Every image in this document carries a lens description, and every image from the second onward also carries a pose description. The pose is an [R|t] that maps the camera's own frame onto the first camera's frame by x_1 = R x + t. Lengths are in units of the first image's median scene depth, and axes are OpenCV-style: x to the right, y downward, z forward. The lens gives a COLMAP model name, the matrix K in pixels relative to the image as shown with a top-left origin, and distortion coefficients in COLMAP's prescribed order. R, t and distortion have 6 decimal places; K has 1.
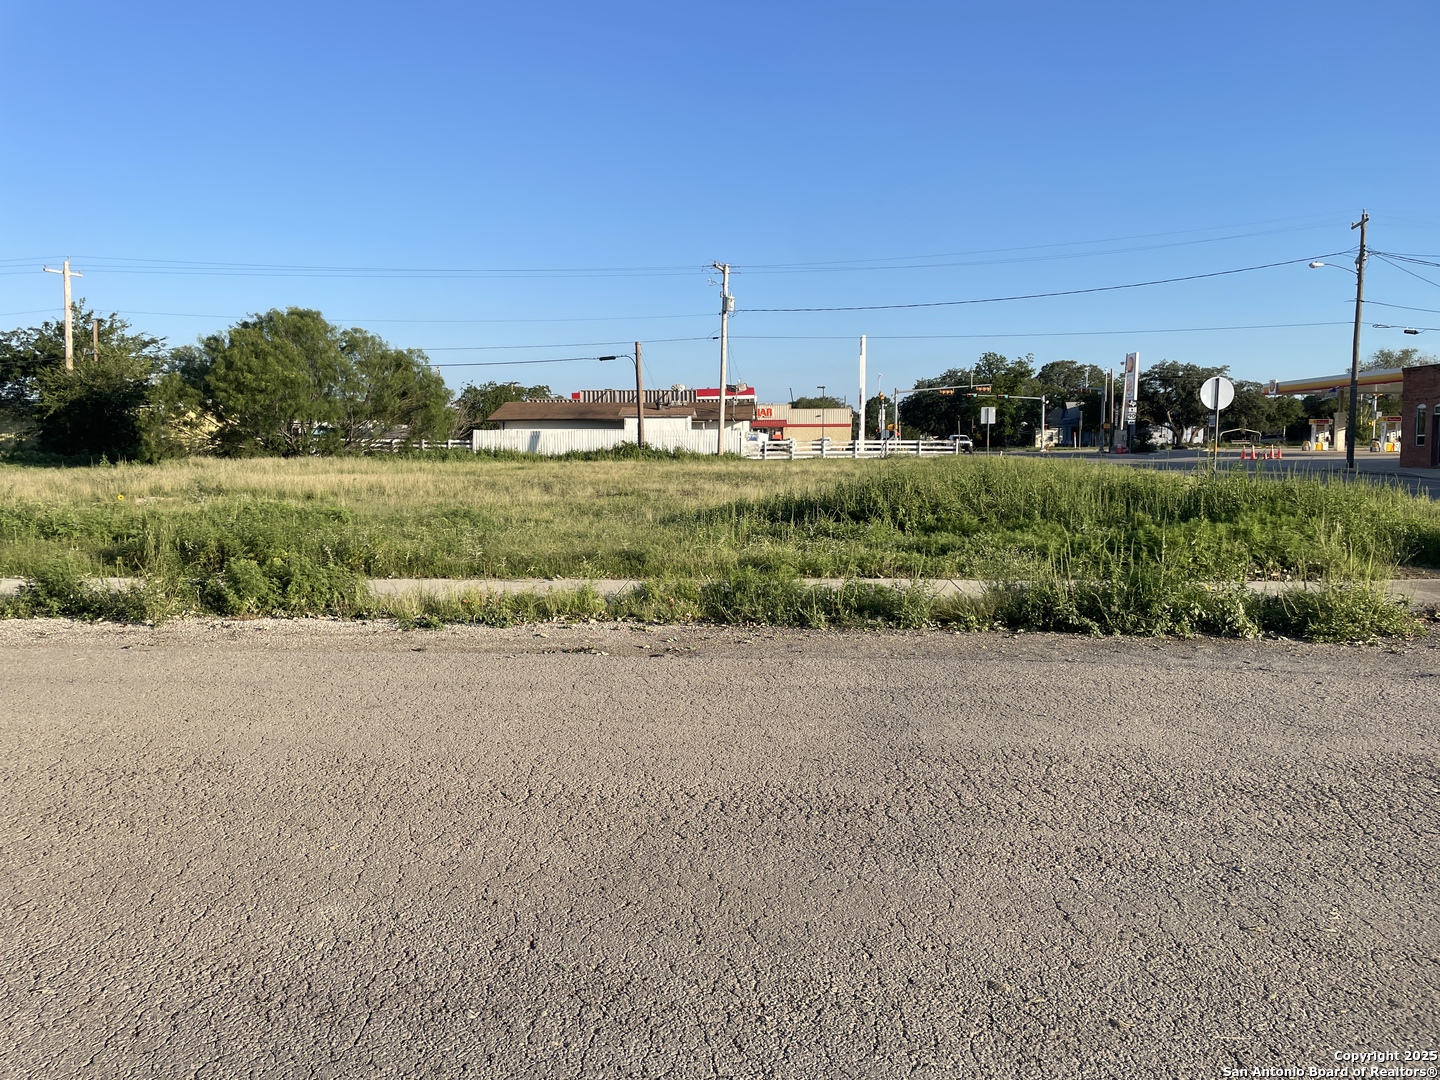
lens RADIAL K [[1082.4, 0, 705.4], [0, 1082.4, 537.1], [0, 0, 1]] dist [0.091878, -0.122018]
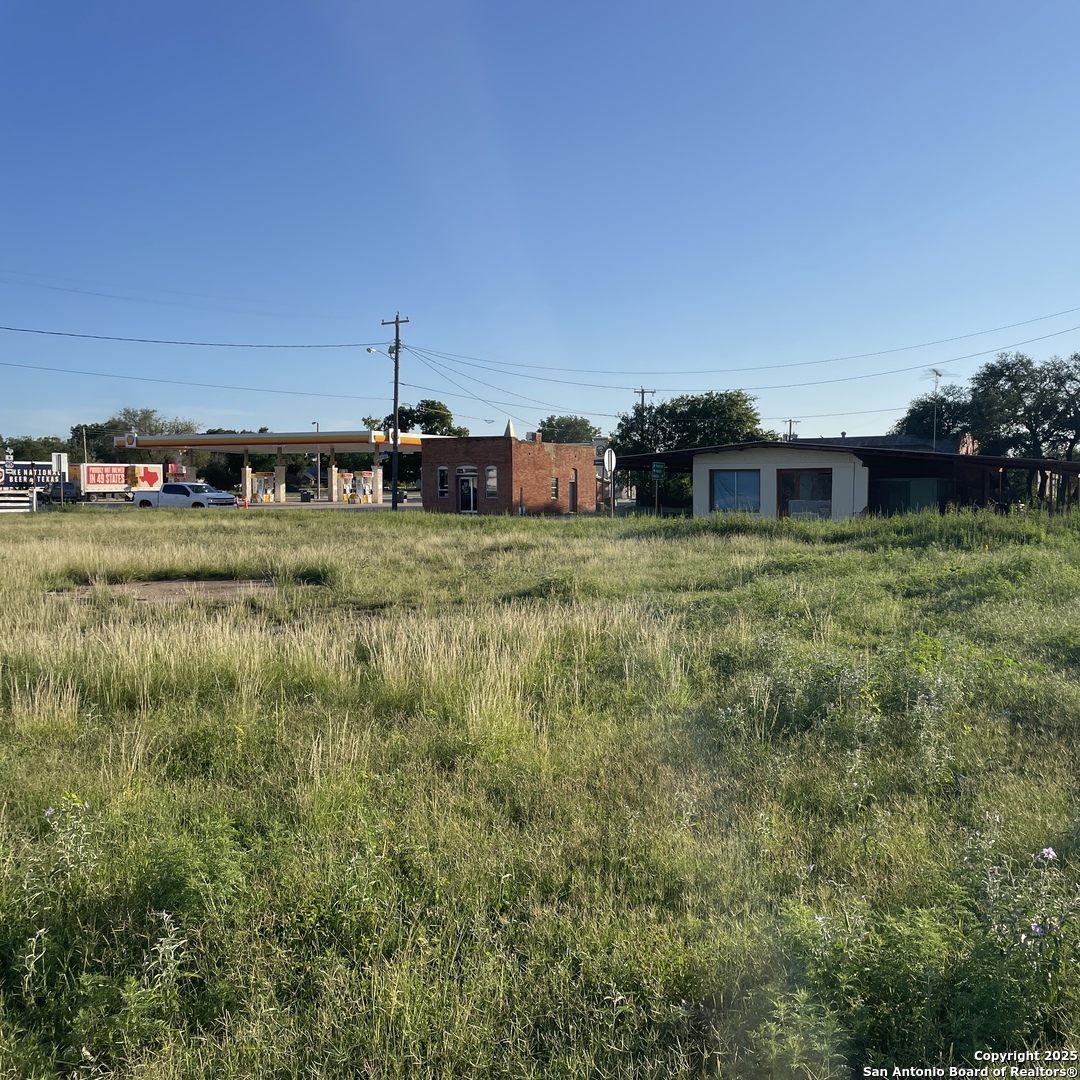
lens RADIAL K [[1078.3, 0, 723.8], [0, 1078.3, 538.9], [0, 0, 1]] dist [0.065604, -0.088739]
pose [[0.335286, -0.037876, 0.941355, -0.430208], [0.079470, 0.996767, 0.011800, -0.019545], [-0.938759, 0.070853, 0.337212, 0.224585]]
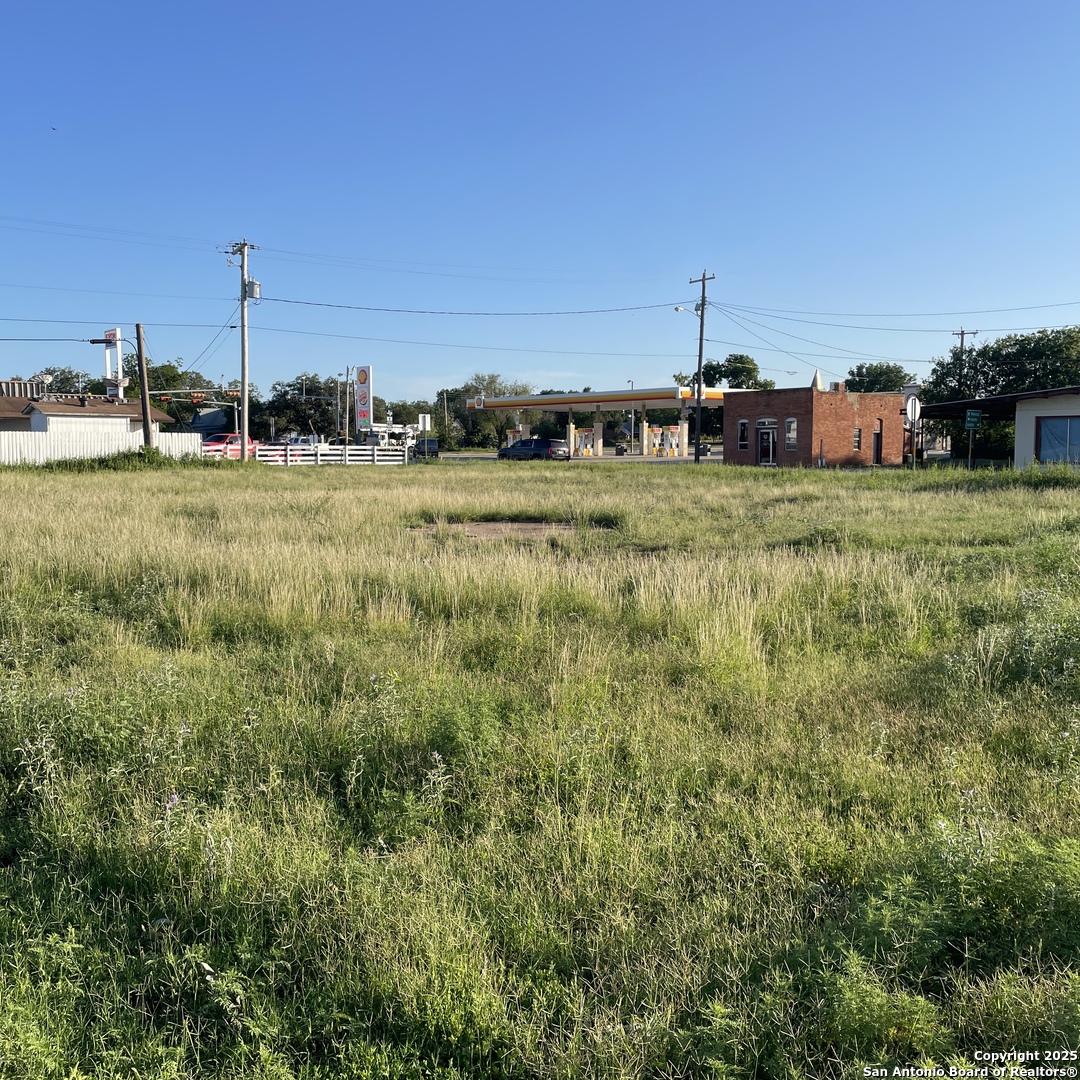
lens RADIAL K [[1080.2, 0, 537.9], [0, 1080.2, 538.9], [0, 0, 1]] dist [0.121378, -0.207375]
pose [[0.708725, -0.061372, 0.702810, -0.435475], [0.064487, 0.997674, 0.022091, -0.017999], [-0.702531, 0.029666, 0.711034, 0.211689]]
